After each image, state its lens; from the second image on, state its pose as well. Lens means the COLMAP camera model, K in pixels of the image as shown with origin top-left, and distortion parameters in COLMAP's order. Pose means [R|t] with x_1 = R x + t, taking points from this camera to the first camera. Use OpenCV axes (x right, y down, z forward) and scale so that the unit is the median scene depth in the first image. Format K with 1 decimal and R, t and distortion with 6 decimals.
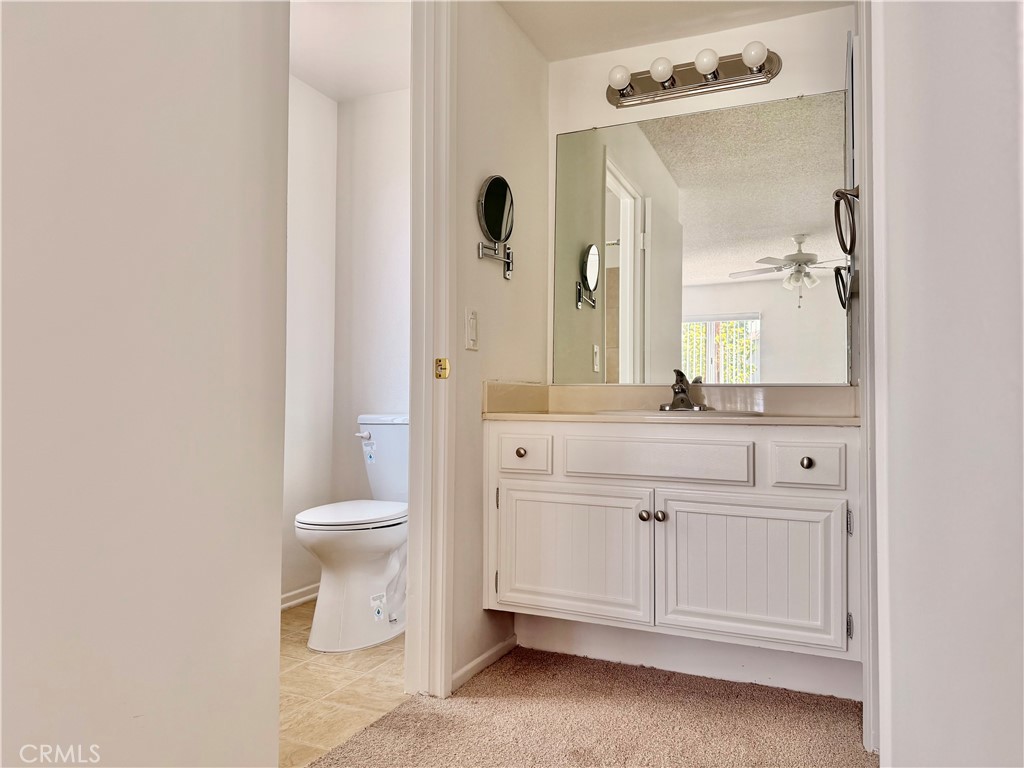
lens RADIAL K [[722.4, 0, 510.4], [0, 722.4, 384.4], [0, 0, 1]] dist [-0.004121, -0.014384]
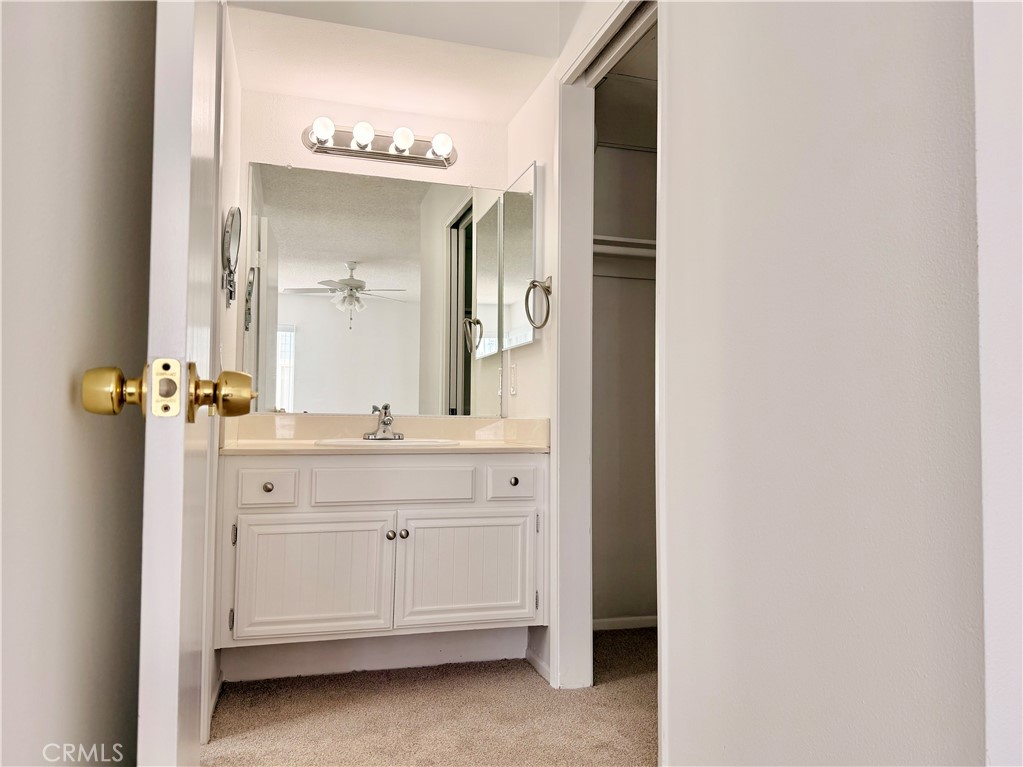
lens RADIAL K [[721.7, 0, 509.9], [0, 721.7, 383.4], [0, 0, 1]] dist [-0.004121, -0.014384]
pose [[0.763853, 0.020158, 0.645075, -0.400199], [-0.018269, 0.999787, -0.009610, -0.051068], [-0.645132, -0.004444, 0.764058, -0.000161]]
